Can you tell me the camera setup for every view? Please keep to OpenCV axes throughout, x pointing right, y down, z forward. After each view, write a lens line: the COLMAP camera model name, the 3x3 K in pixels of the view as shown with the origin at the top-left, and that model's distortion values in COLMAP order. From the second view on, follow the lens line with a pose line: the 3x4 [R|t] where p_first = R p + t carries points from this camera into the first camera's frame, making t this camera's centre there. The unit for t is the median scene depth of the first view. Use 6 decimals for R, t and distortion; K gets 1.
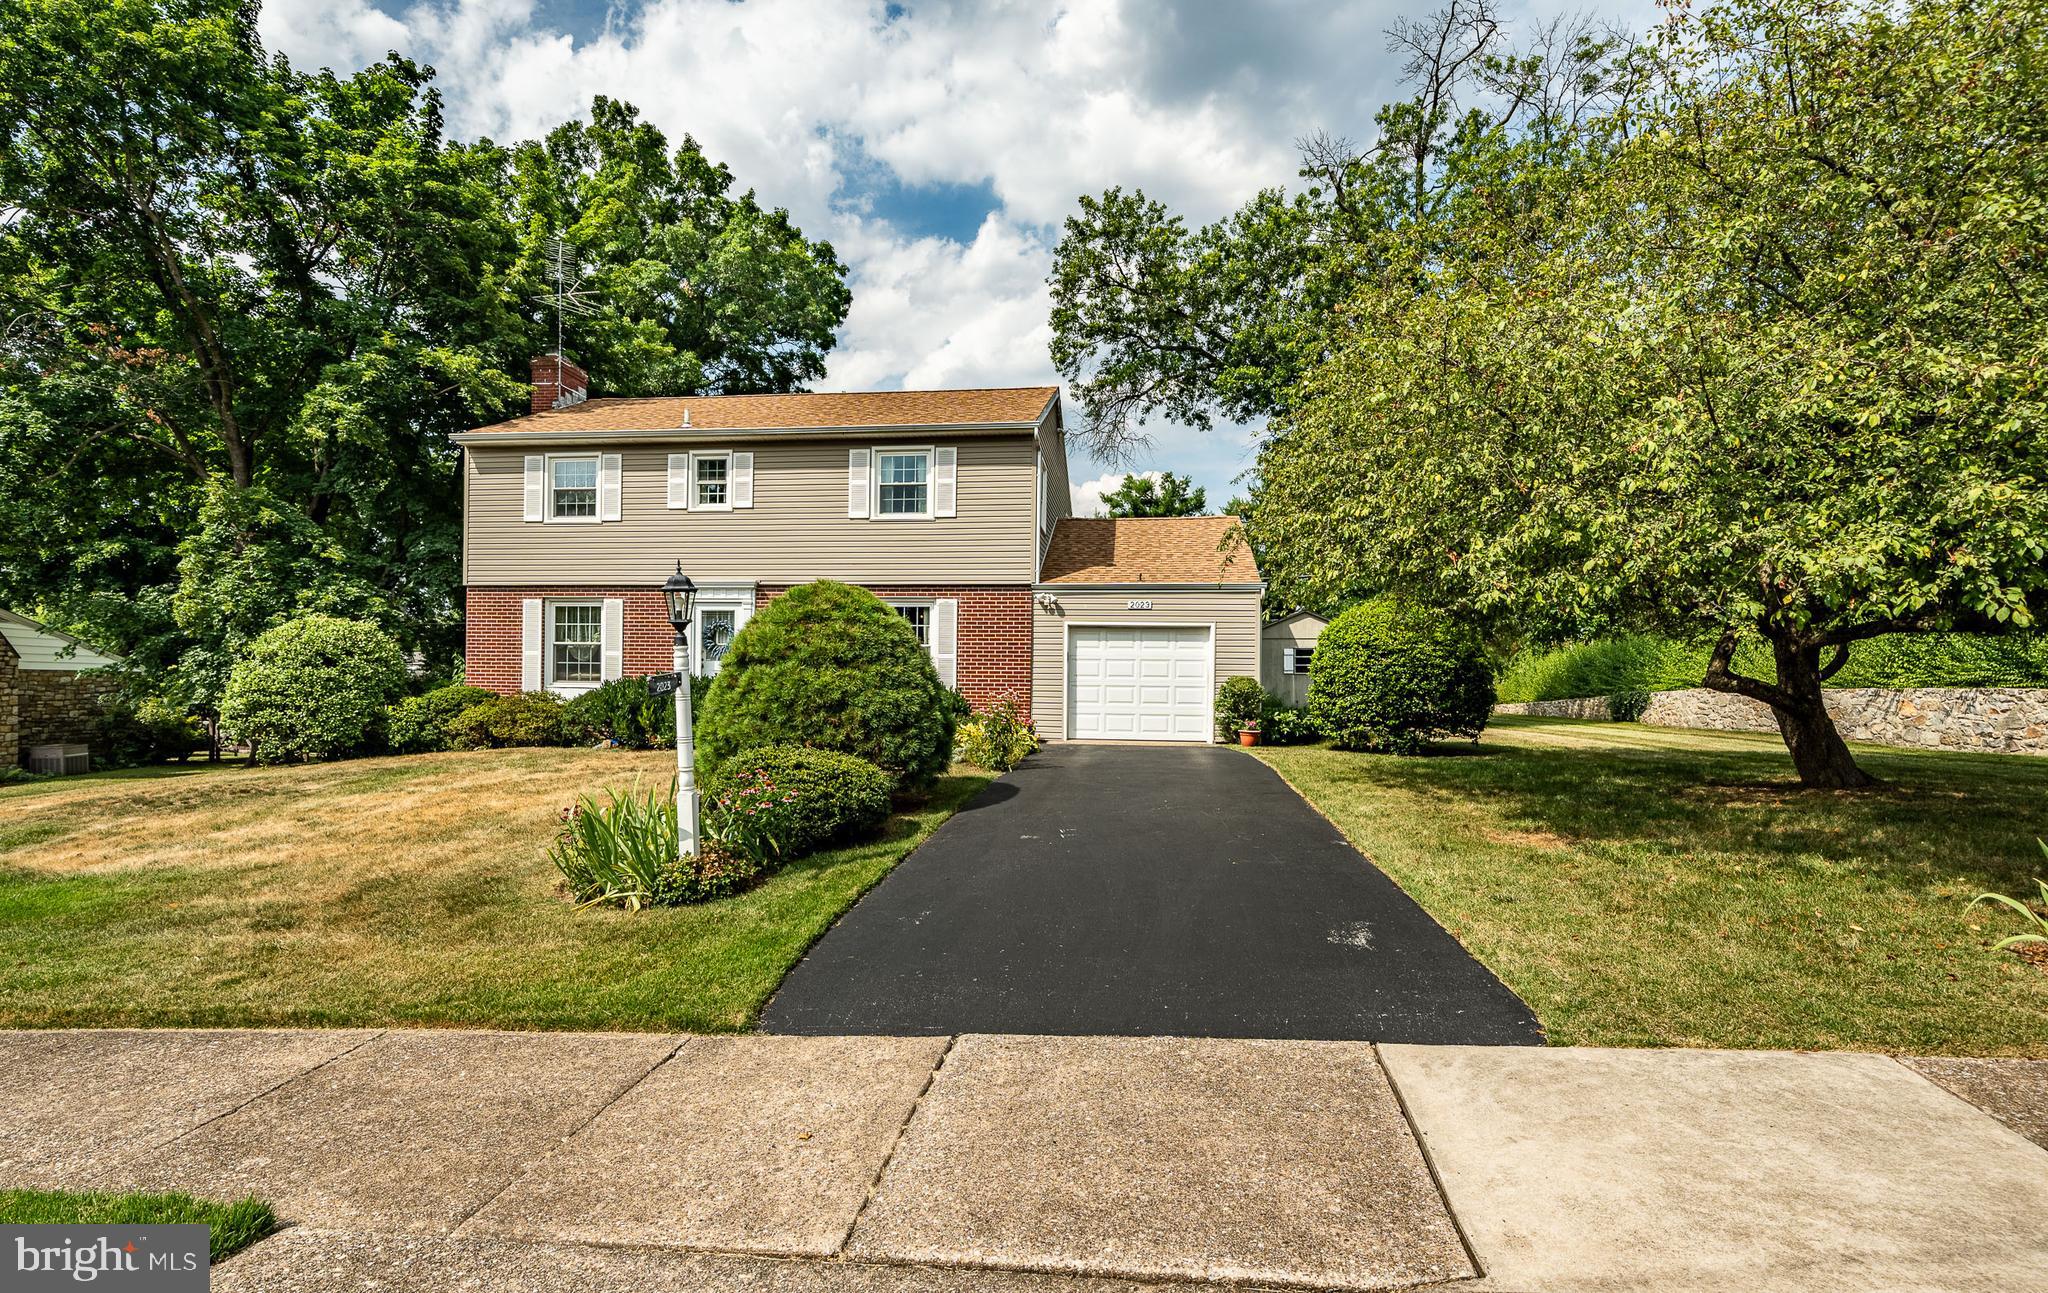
lens RADIAL K [[736.7, 0, 1021.3], [0, 736.7, 709.2], [0, 0, 1]] dist [-0.000211, 0.000013]
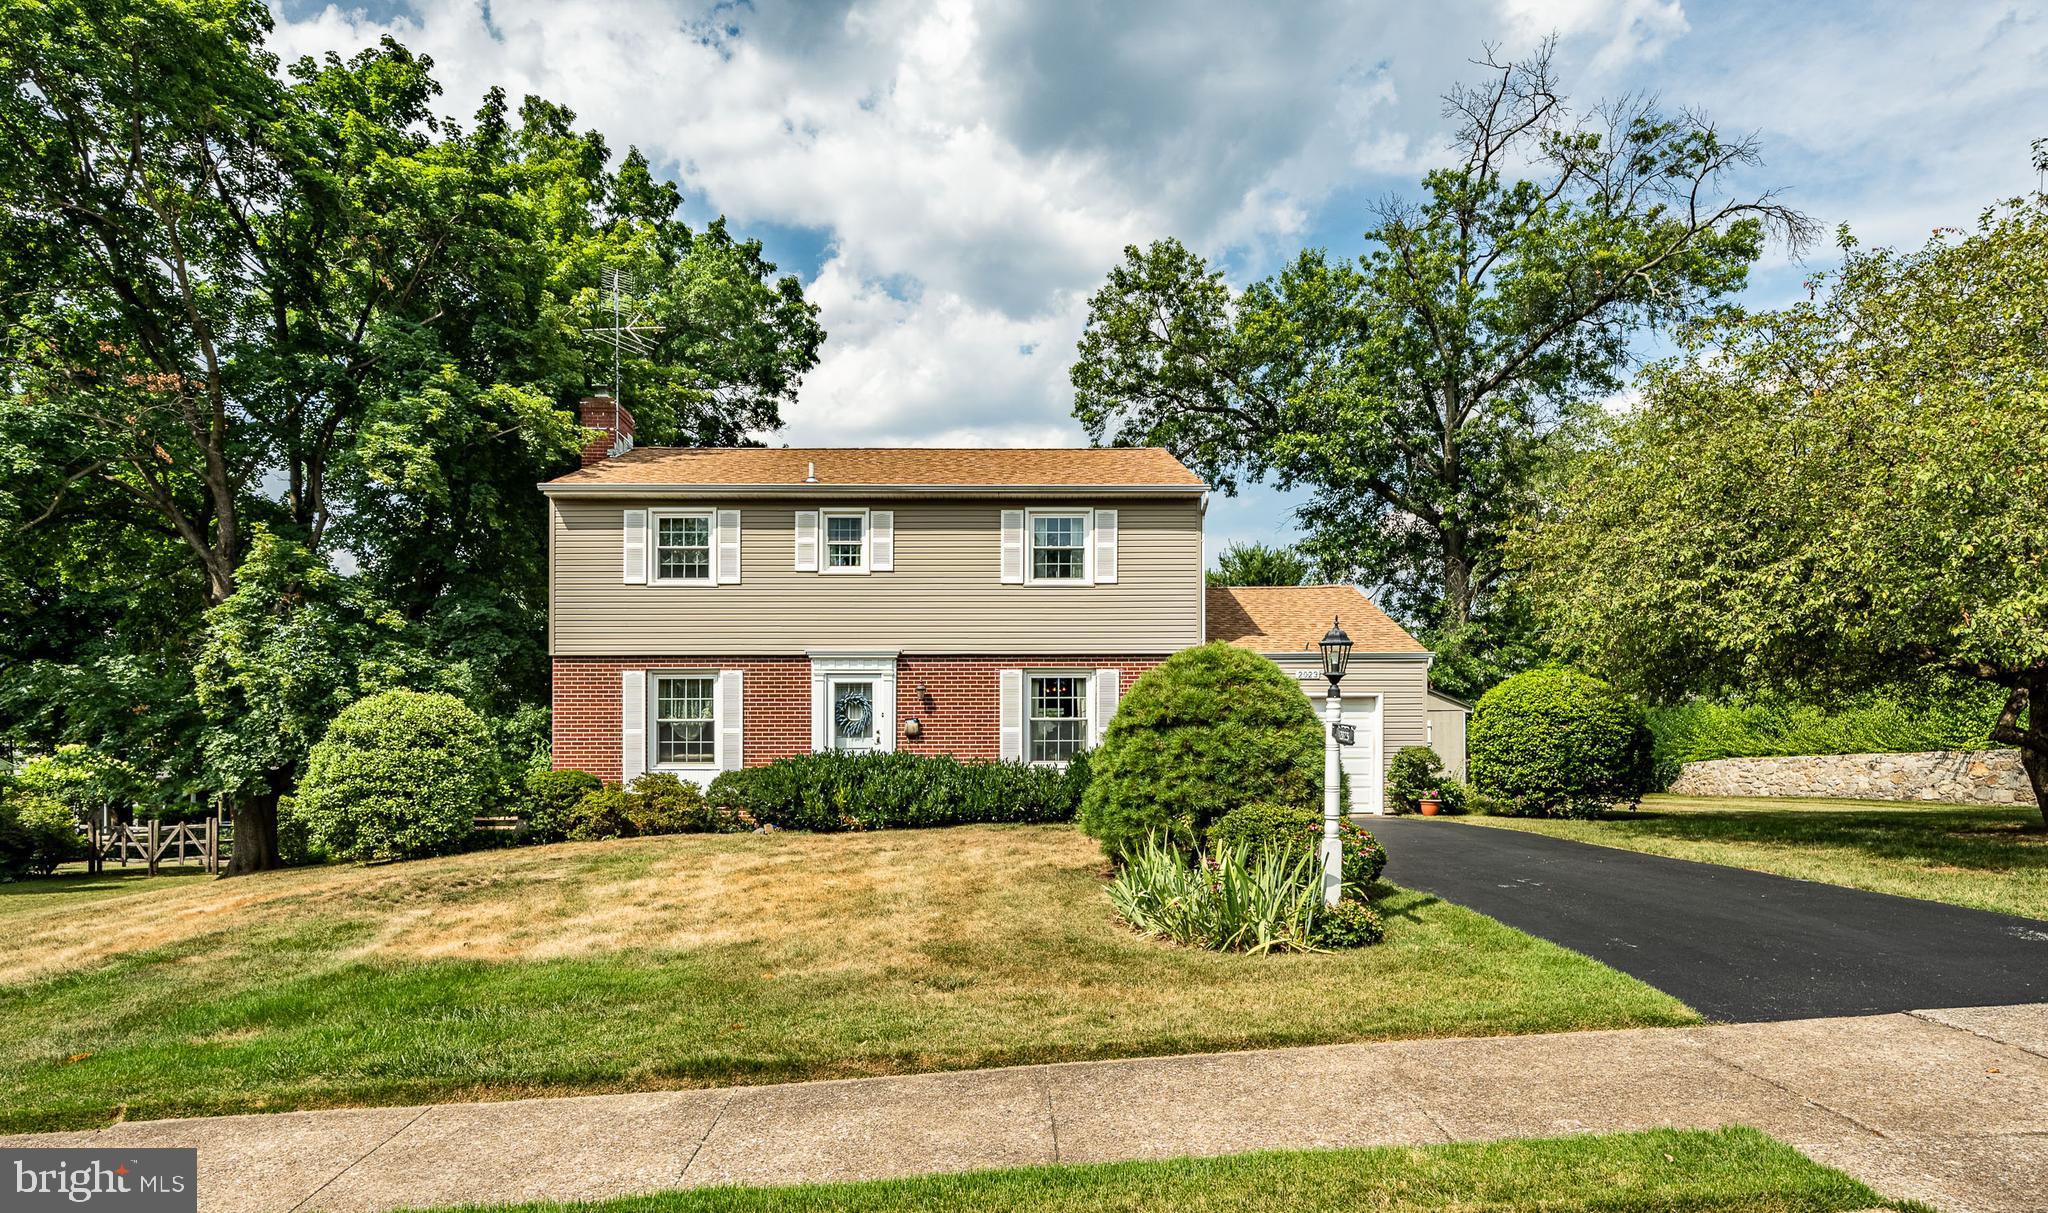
lens RADIAL K [[809.5, 0, 1018.7], [0, 809.5, 801.8], [0, 0, 1]] dist [-0.000931, 0.000088]
pose [[0.993838, -0.019840, 0.109054, -0.312324], [0.019565, 0.999802, 0.003592, 0.014358], [-0.109104, -0.001436, 0.994029, -0.024879]]
